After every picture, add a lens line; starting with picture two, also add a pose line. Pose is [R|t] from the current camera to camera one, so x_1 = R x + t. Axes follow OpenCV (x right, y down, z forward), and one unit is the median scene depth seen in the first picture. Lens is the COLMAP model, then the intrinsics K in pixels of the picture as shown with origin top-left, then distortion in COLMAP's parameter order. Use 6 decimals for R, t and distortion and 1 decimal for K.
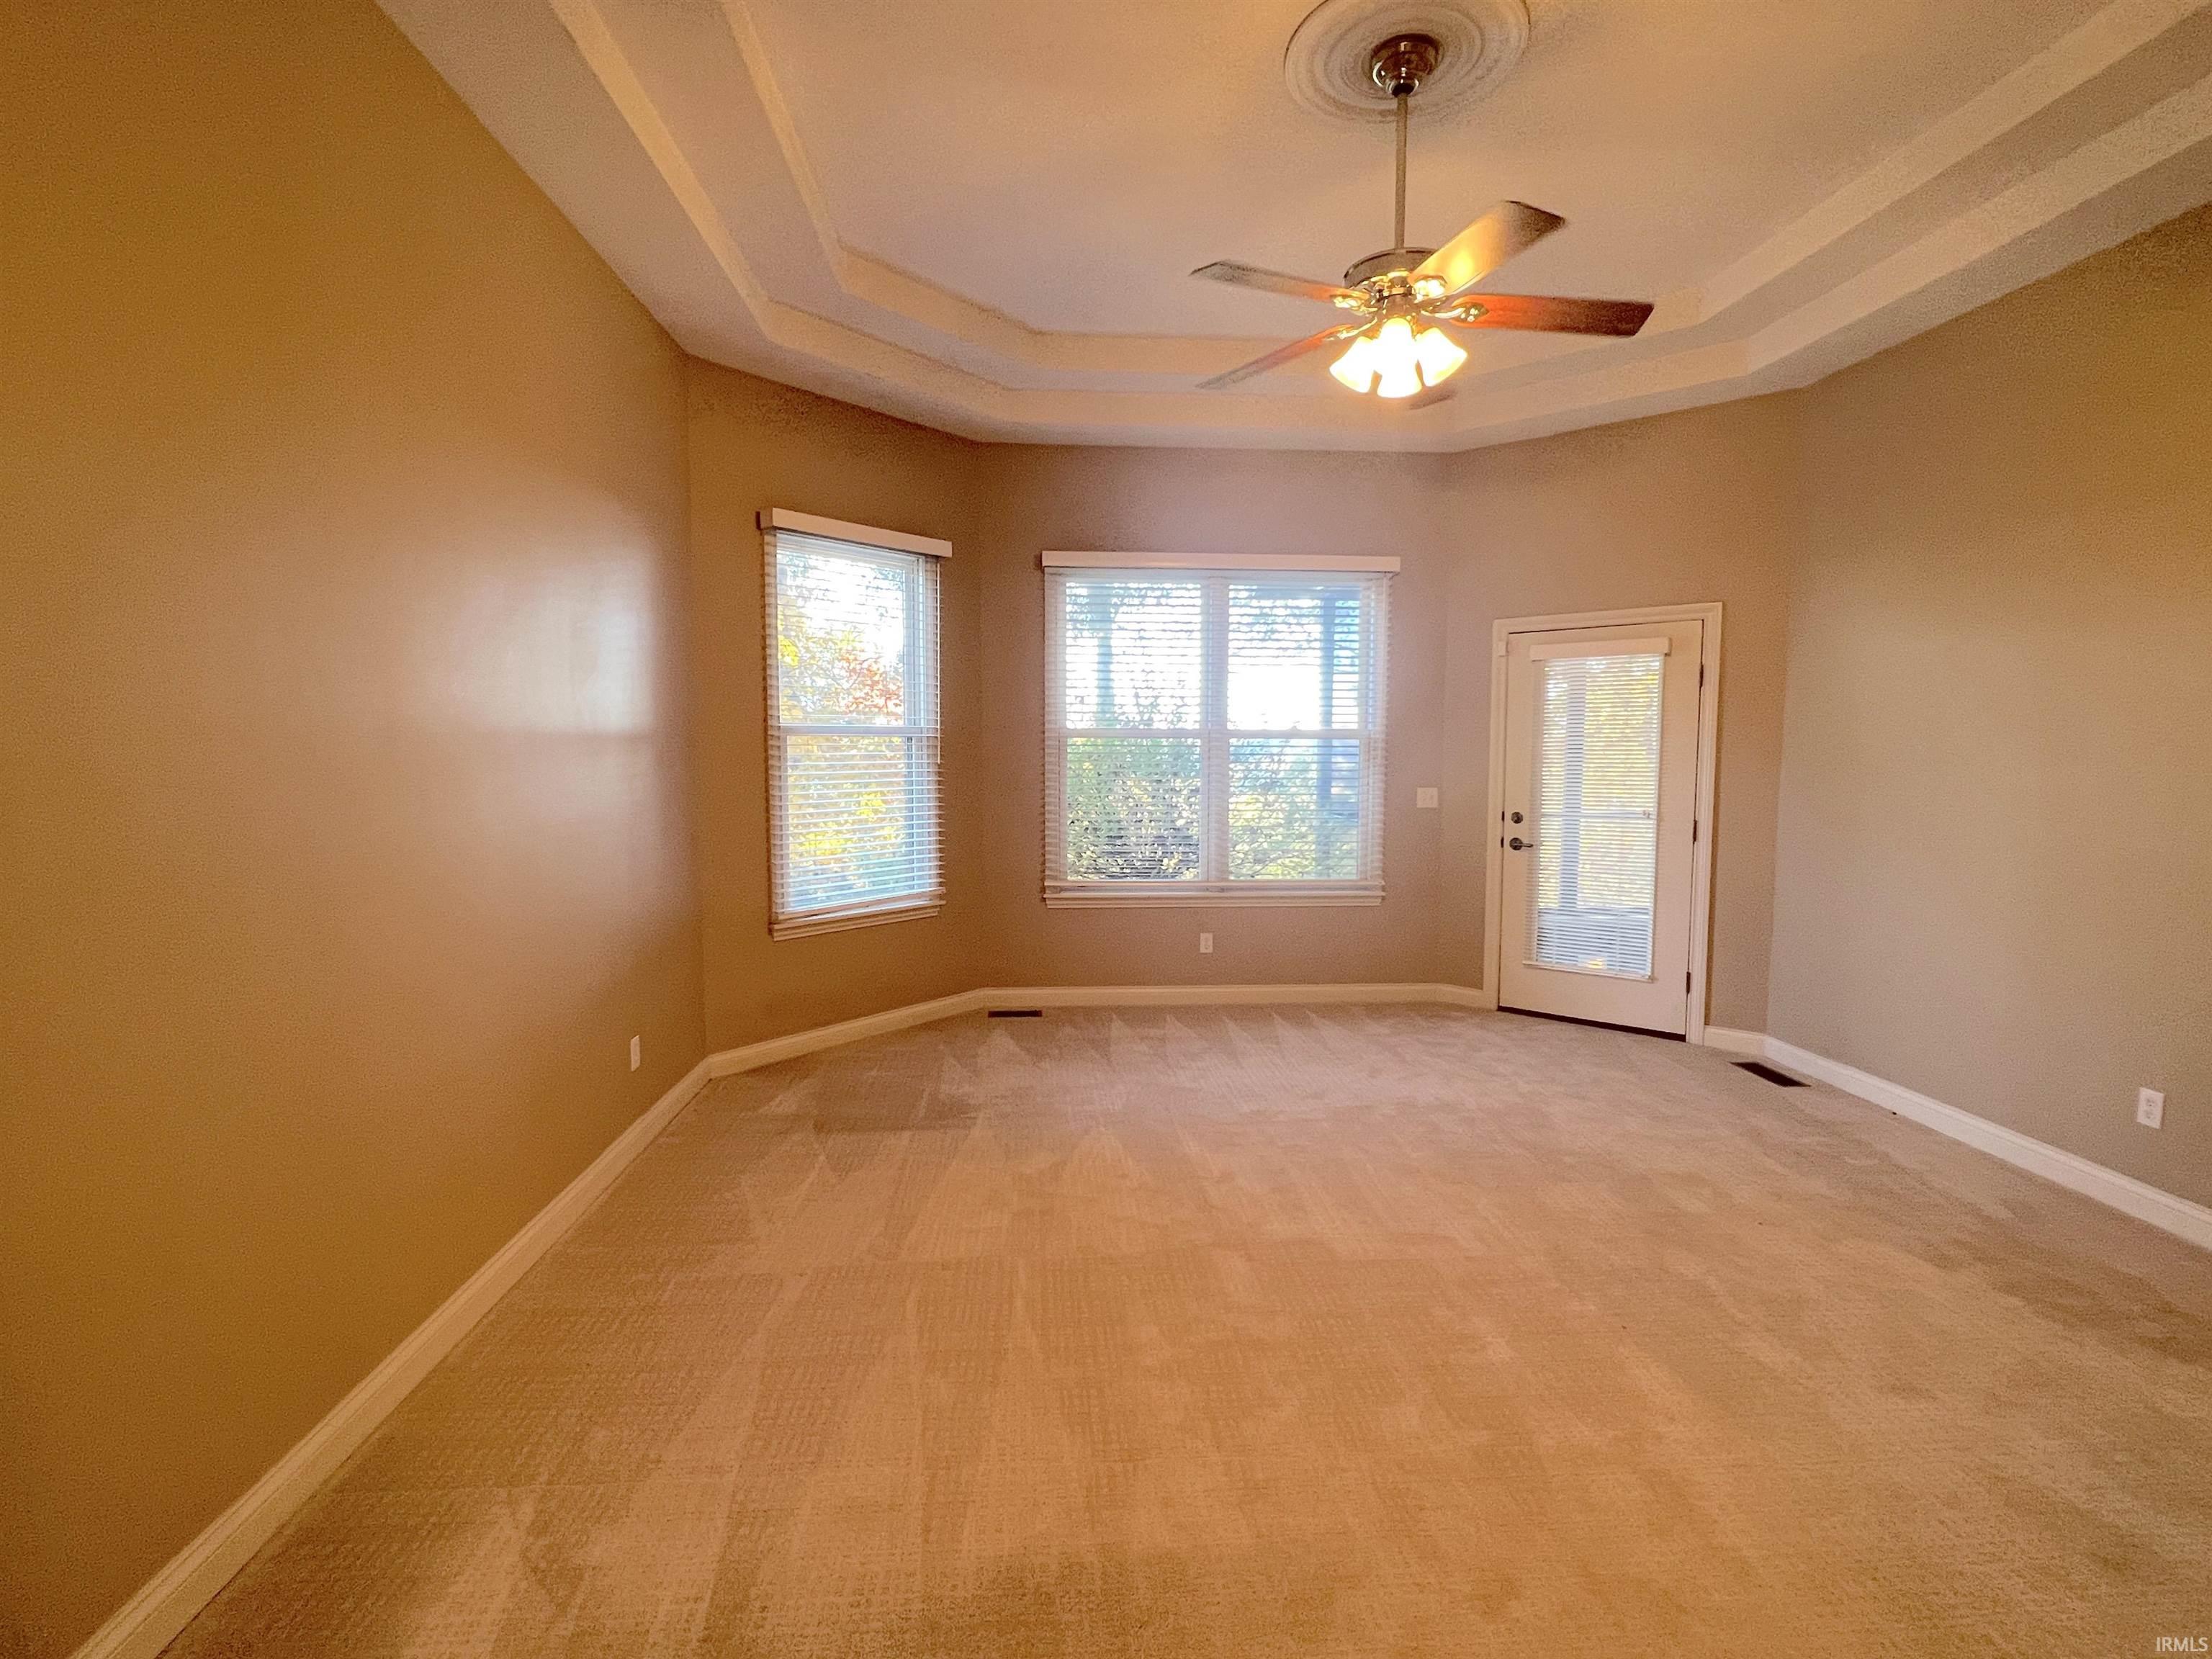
lens RADIAL K [[1039.6, 0, 1102.7], [0, 1039.6, 821.8], [0, 0, 1]] dist [0.002616, 0.000370]
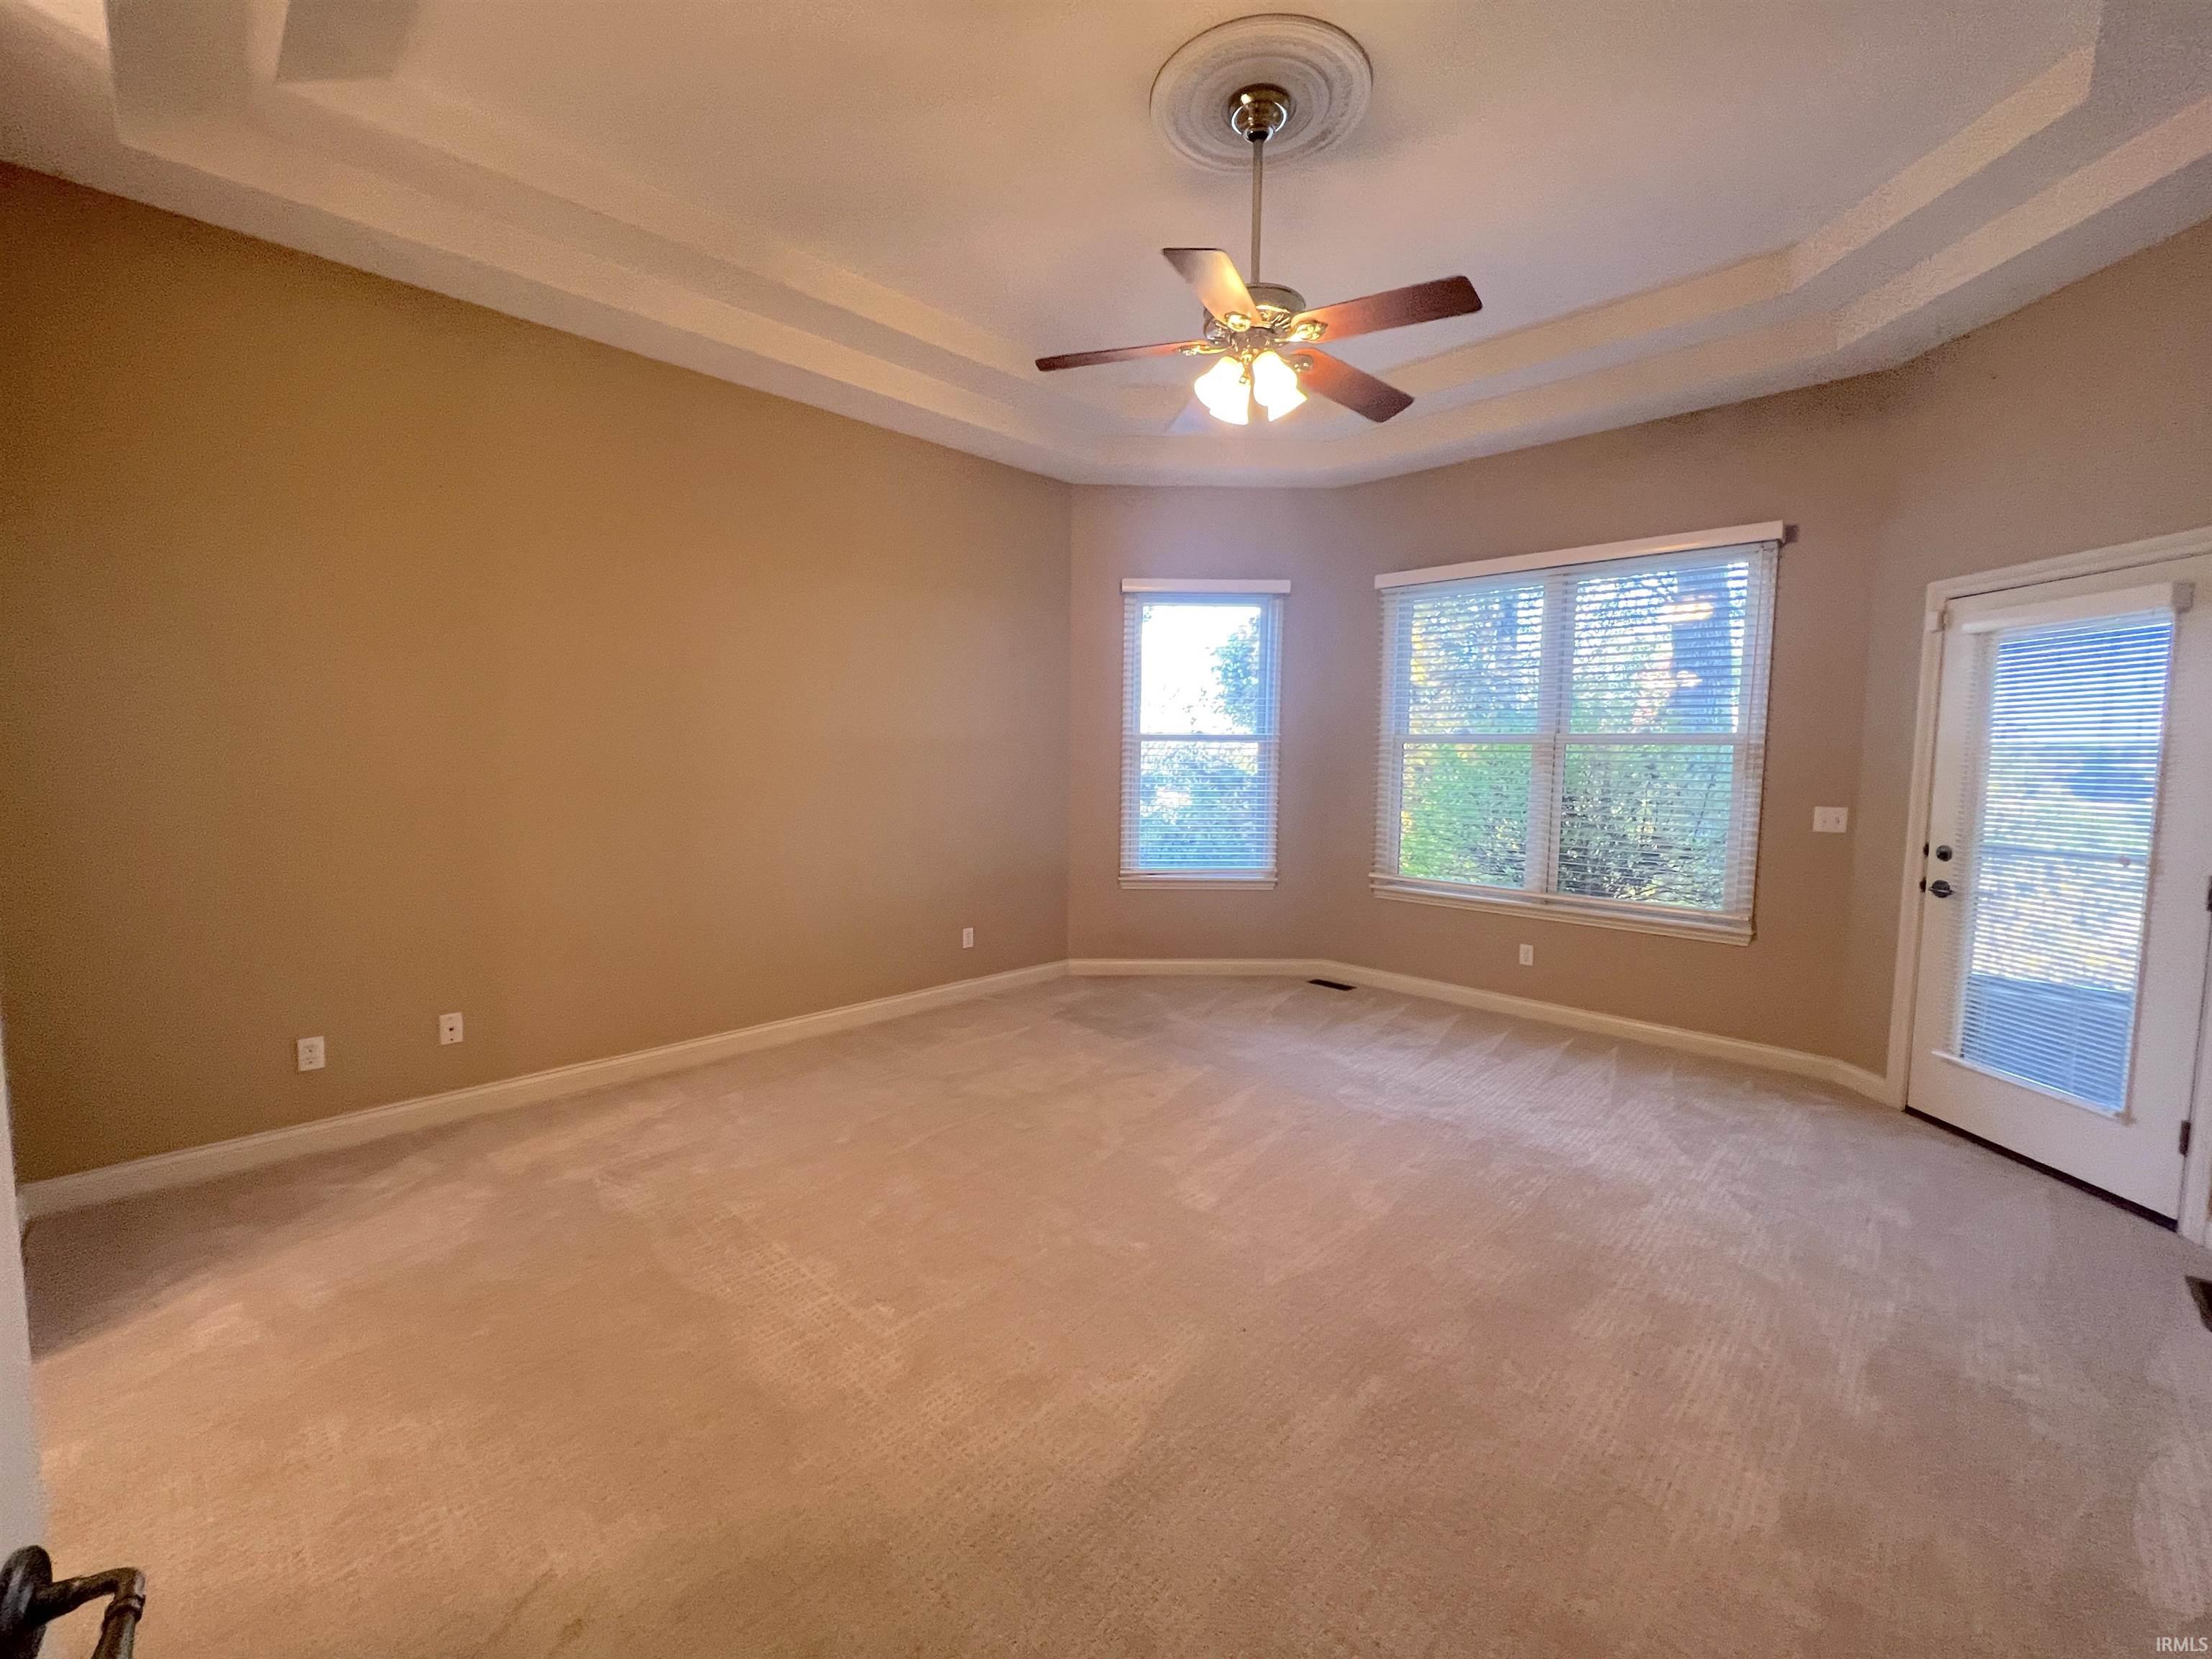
lens RADIAL K [[902.5, 0, 1100.4], [0, 902.5, 828.3], [0, 0, 1]] dist [0.004181, 0.000215]
pose [[0.664127, 0.068739, -0.744453, 0.477346], [-0.061451, 0.997414, 0.037276, -0.008572], [0.745090, 0.020992, 0.666633, 0.143390]]
